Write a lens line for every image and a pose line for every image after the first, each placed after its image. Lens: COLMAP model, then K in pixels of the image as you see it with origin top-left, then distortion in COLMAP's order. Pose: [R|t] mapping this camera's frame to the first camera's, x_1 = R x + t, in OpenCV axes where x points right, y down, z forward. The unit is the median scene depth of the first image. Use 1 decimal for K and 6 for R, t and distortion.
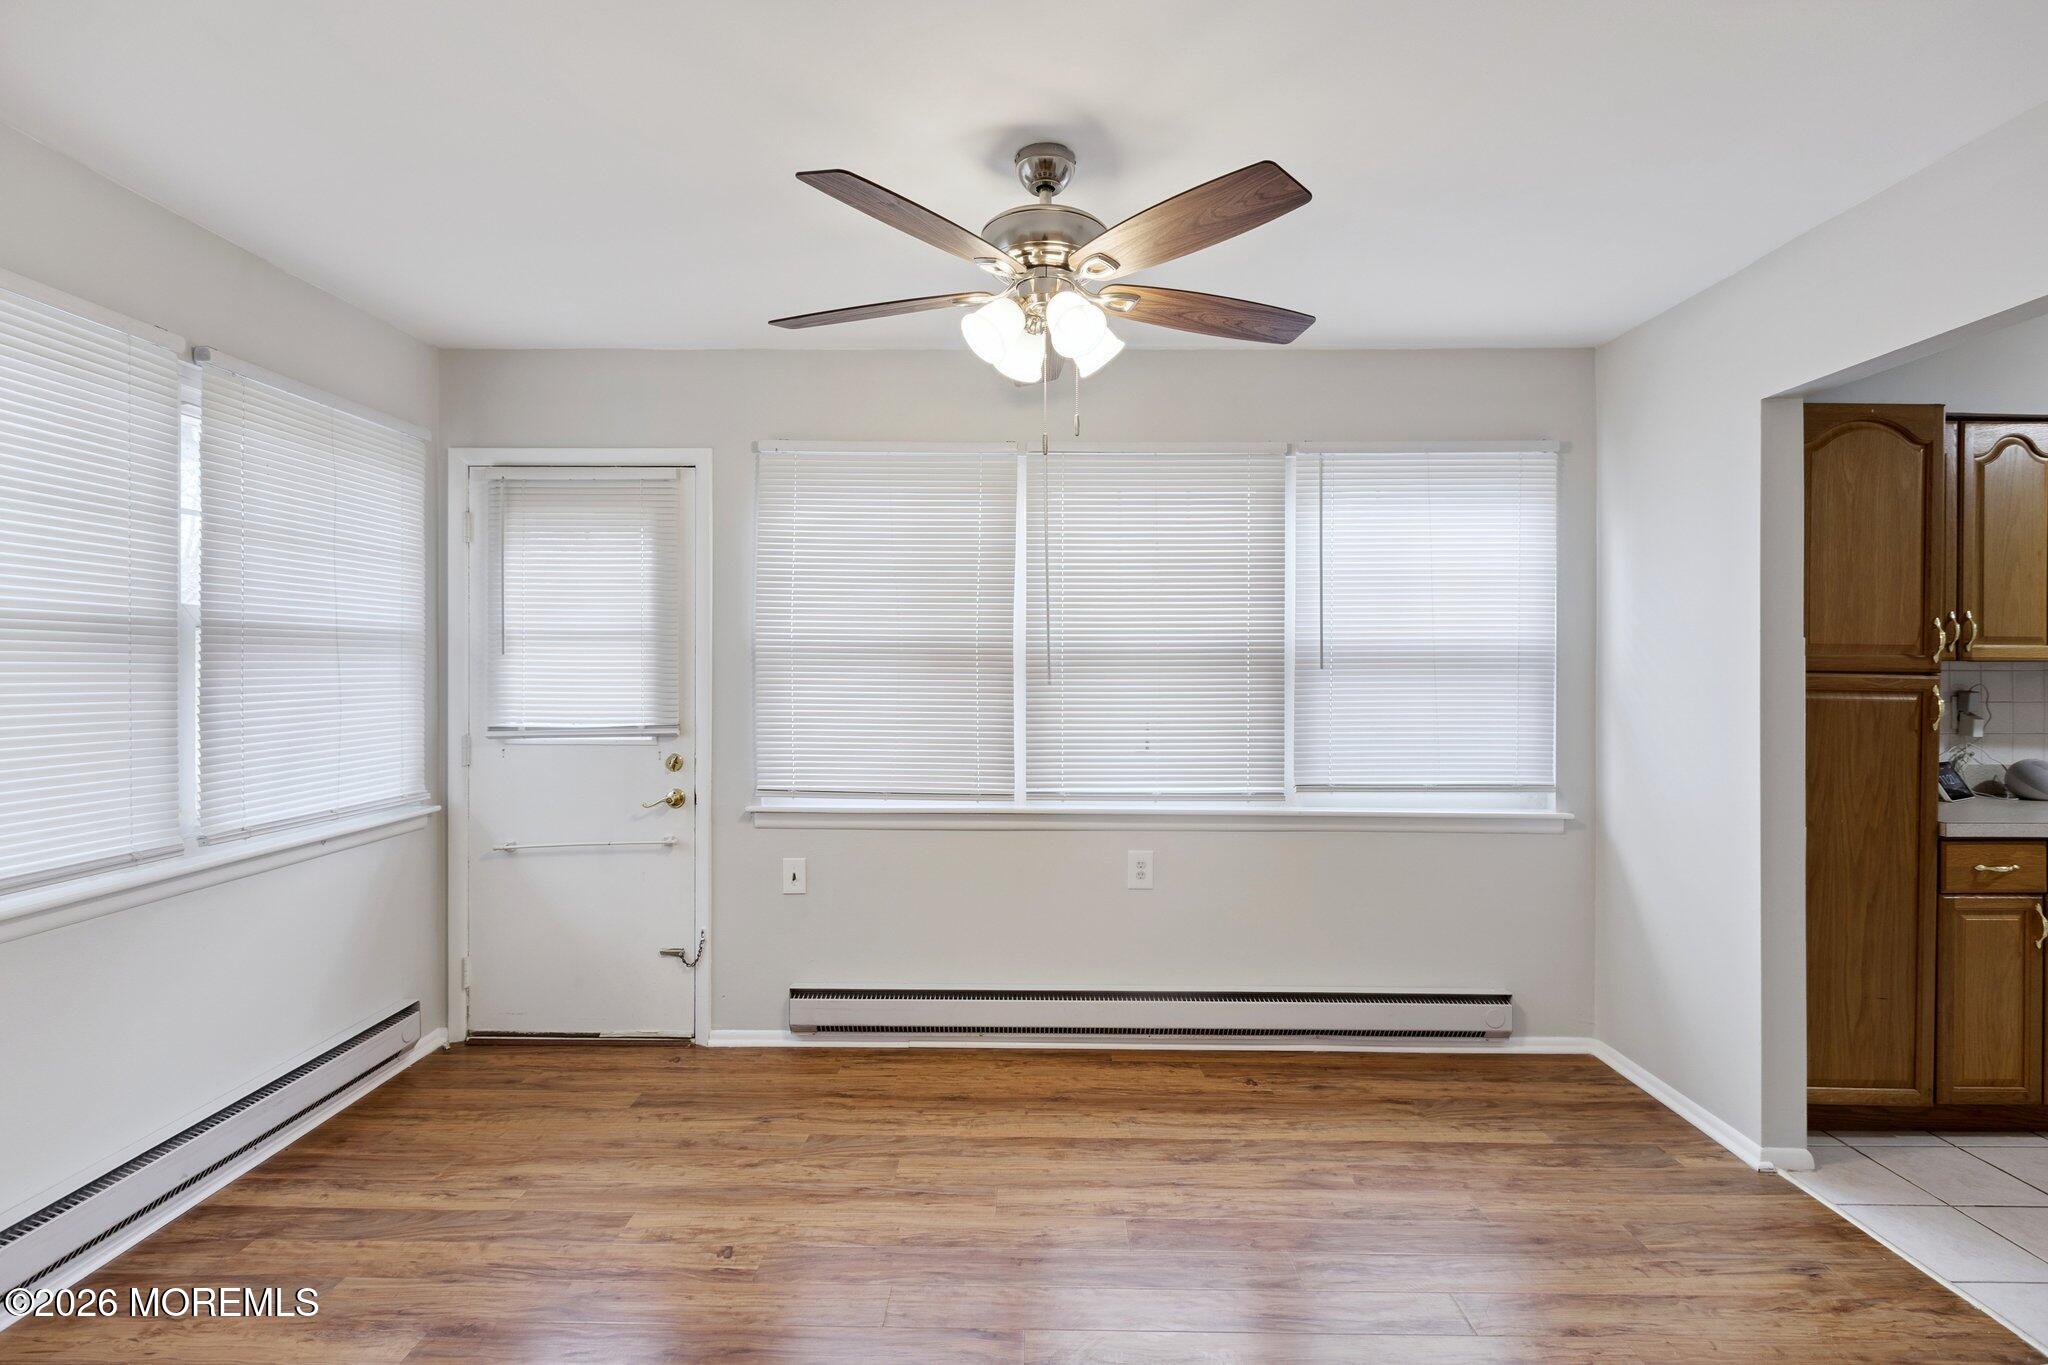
lens RADIAL K [[974.5, 0, 1002.7], [0, 974.5, 662.8], [0, 0, 1]] dist [-0.001848, -0.001018]
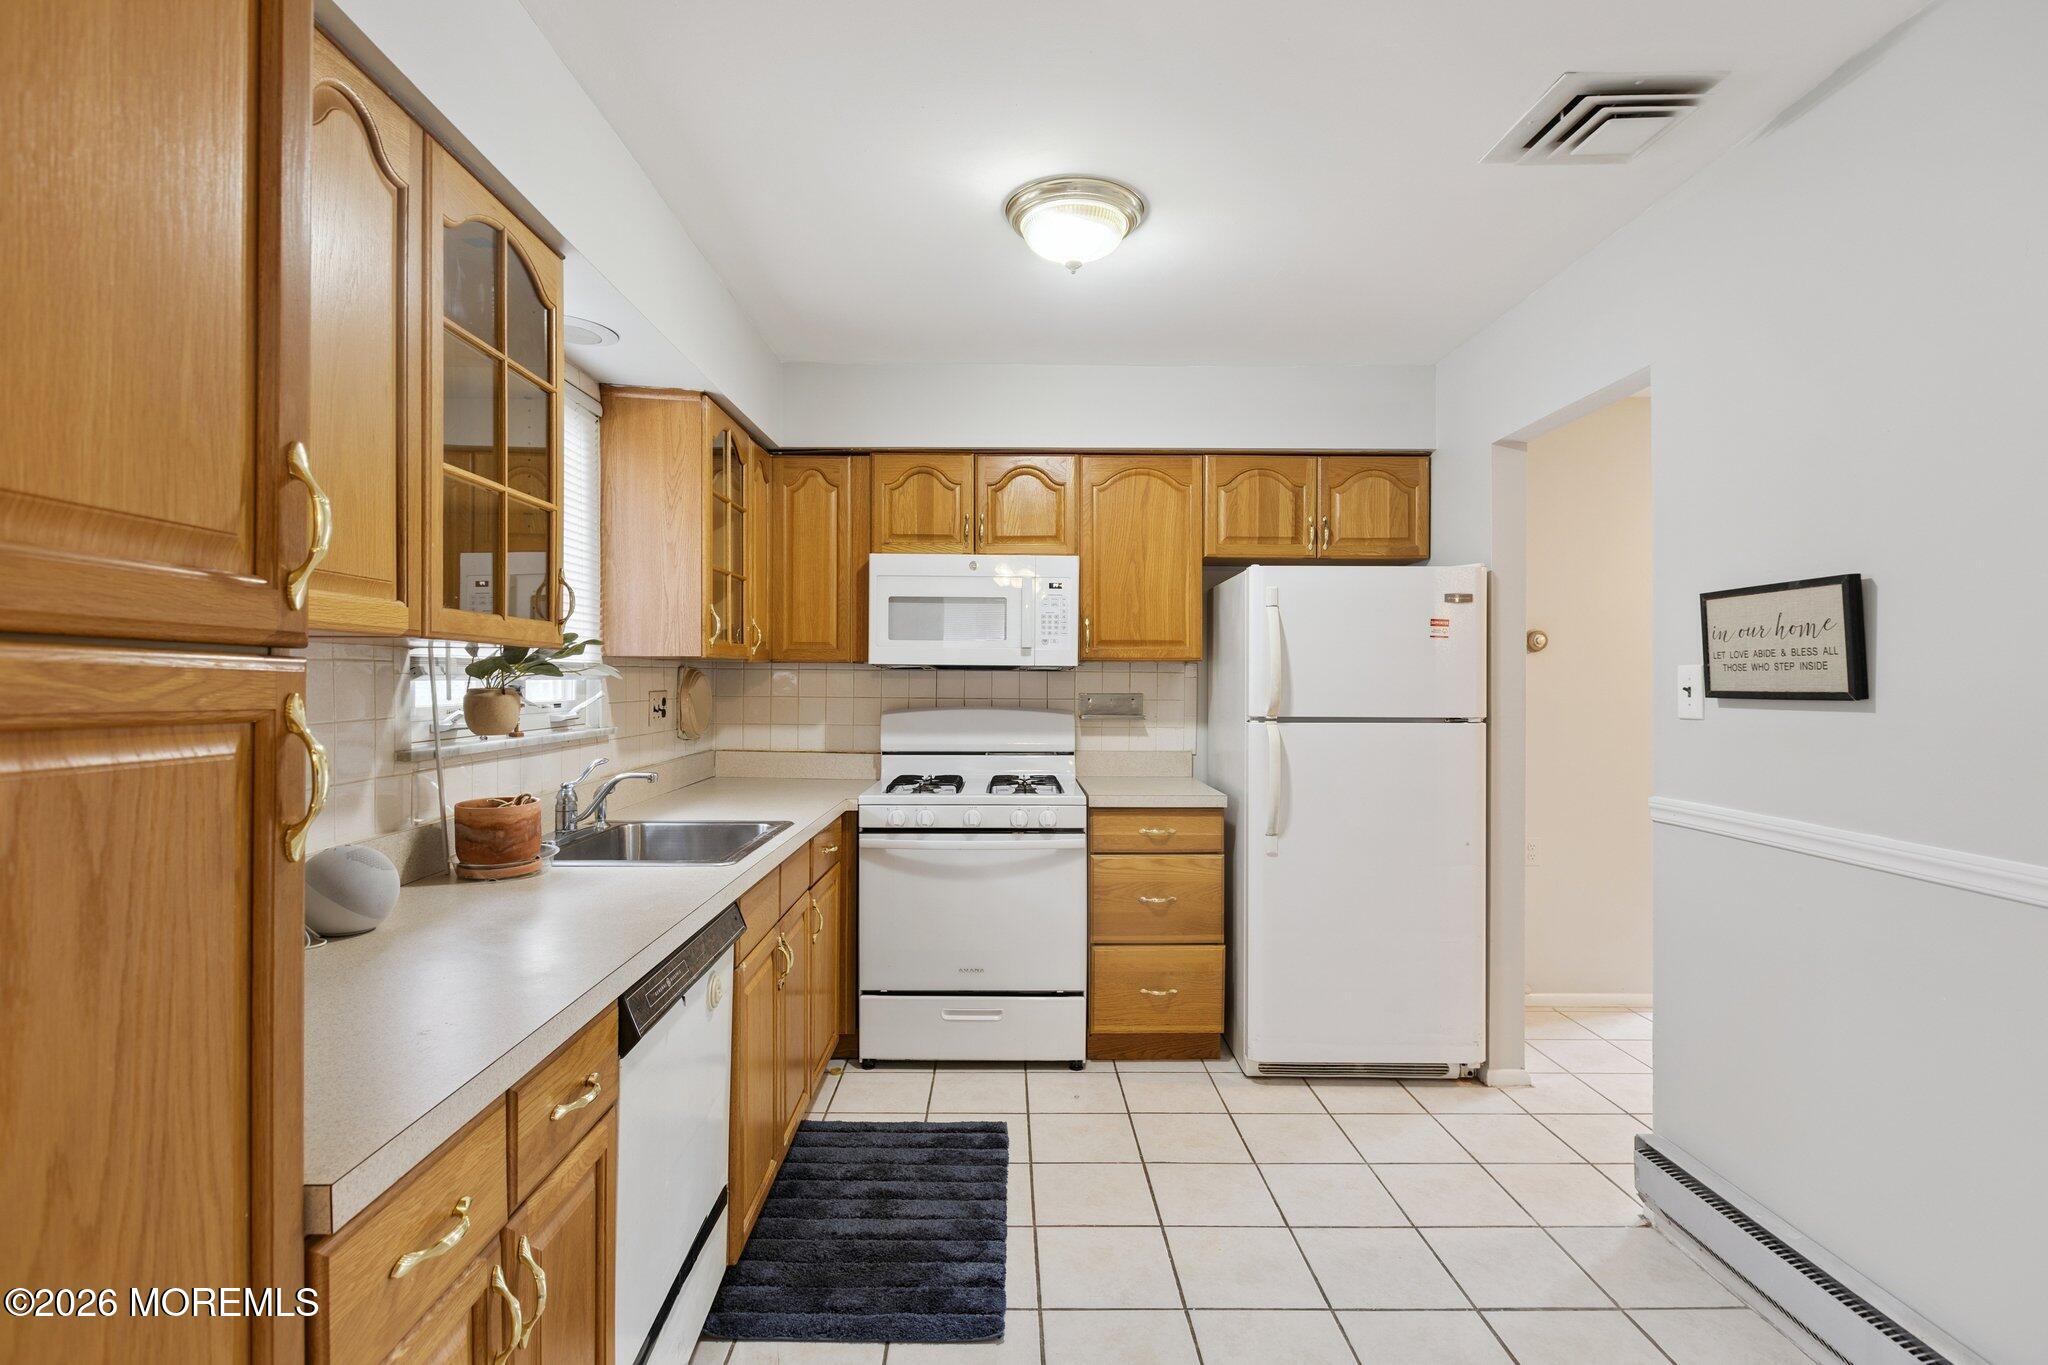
lens RADIAL K [[974.5, 0, 1002.7], [0, 974.5, 662.8], [0, 0, 1]] dist [-0.001848, -0.001018]
pose [[-0.030911, 0.006364, 0.999502, 0.618389], [-0.005817, 0.999962, -0.006547, 0.013882], [-0.999505, -0.006017, -0.030873, 0.734596]]
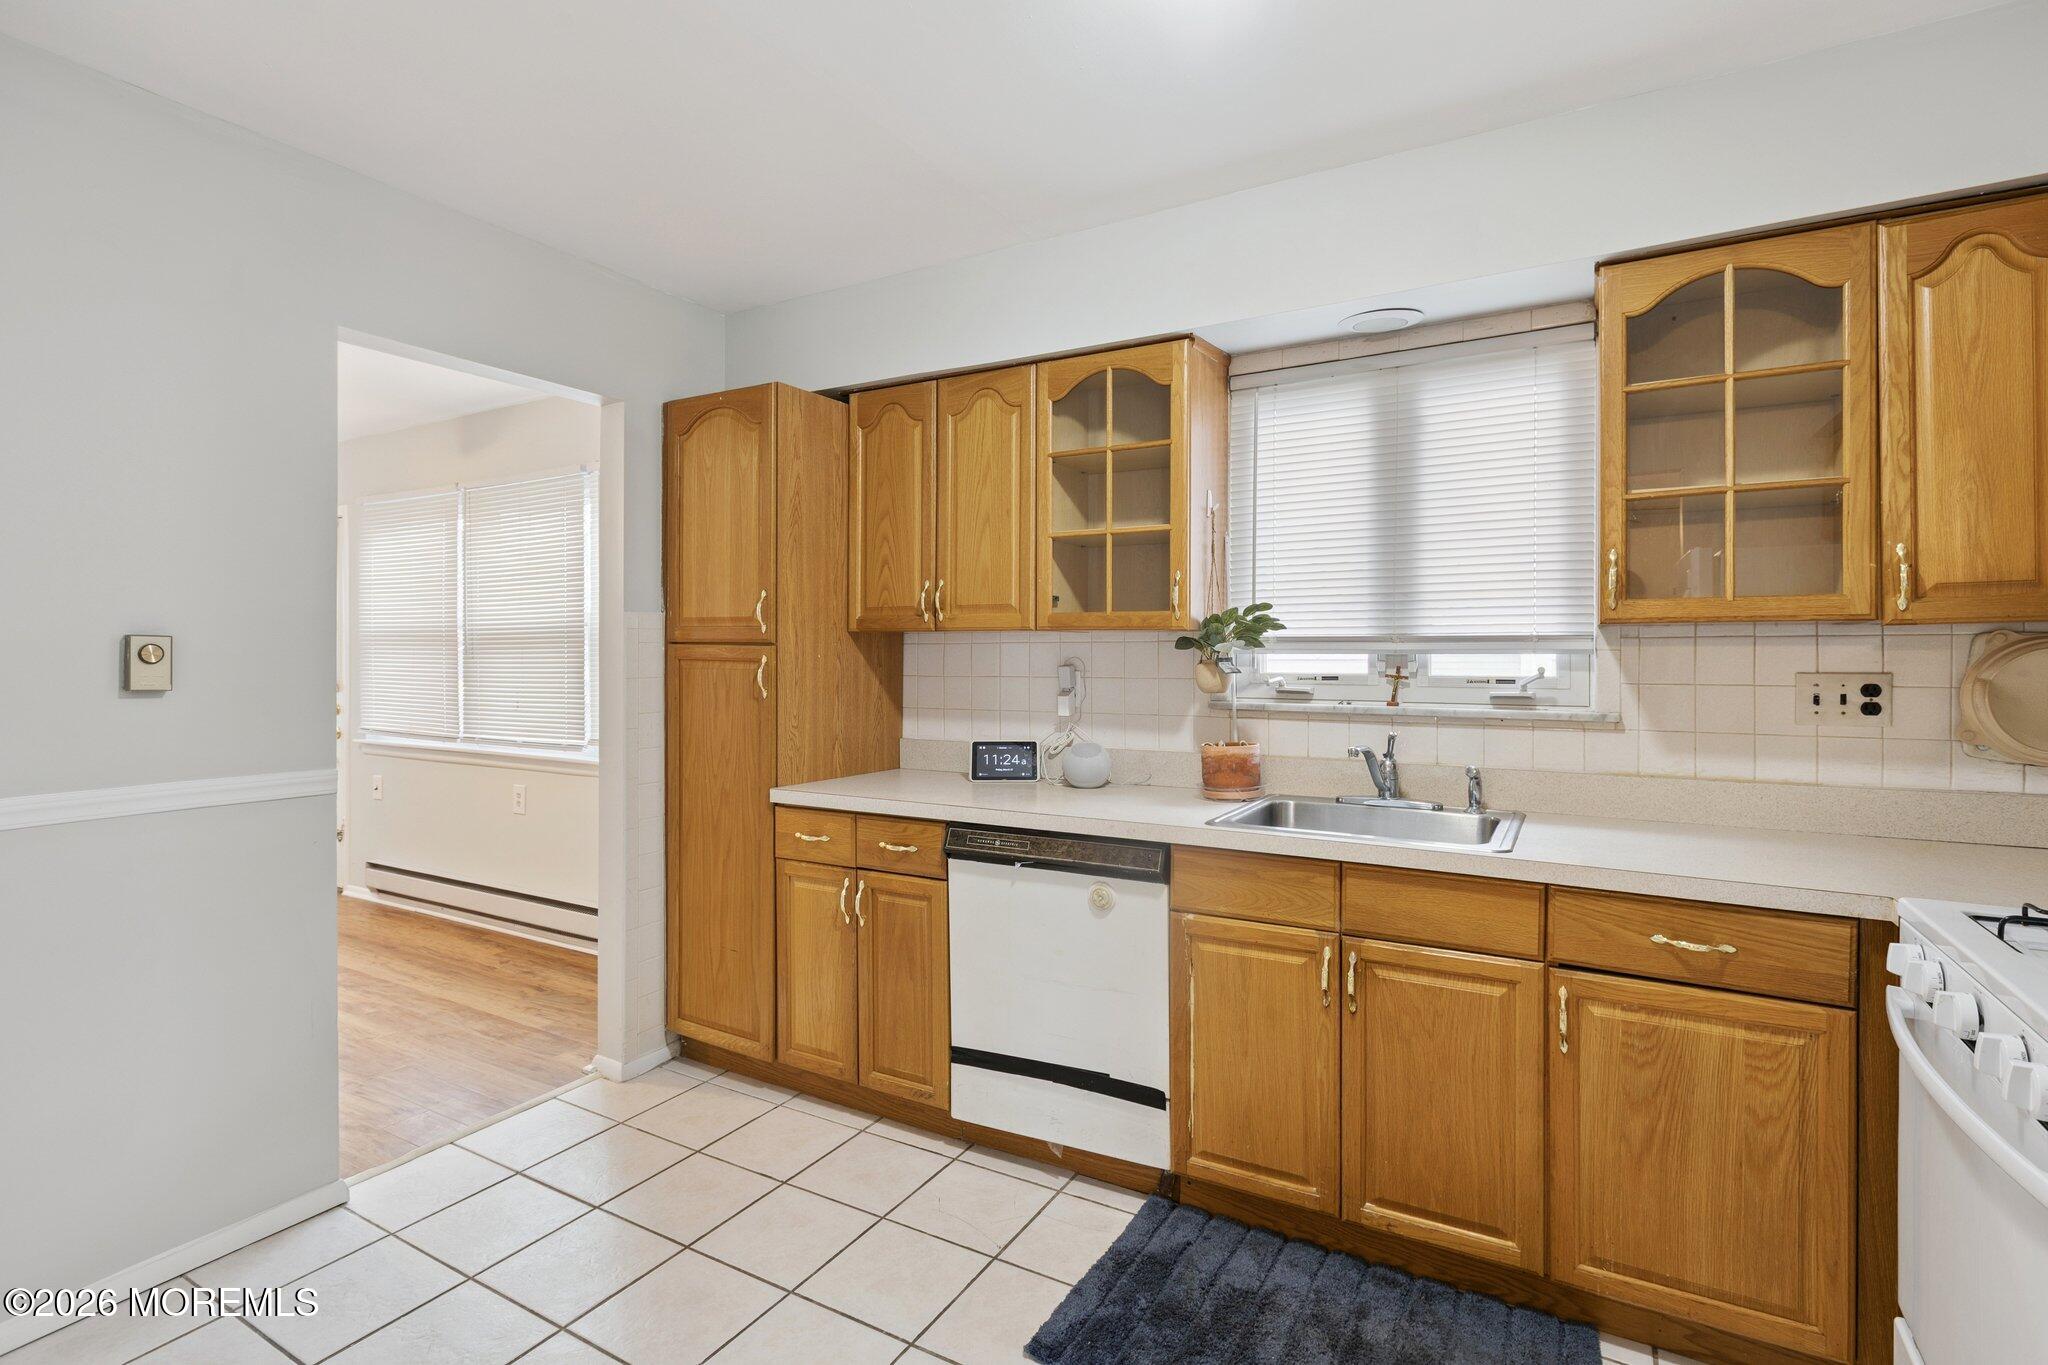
lens RADIAL K [[984.9, 0, 1007.4], [0, 984.9, 655.2], [0, 0, 1]] dist [-0.003972, -0.000231]
pose [[0.870444, -0.000397, -0.492268, 1.537584], [0.000135, 1.000000, -0.000567, 0.021641], [0.492268, 0.000427, 0.870443, 0.192457]]
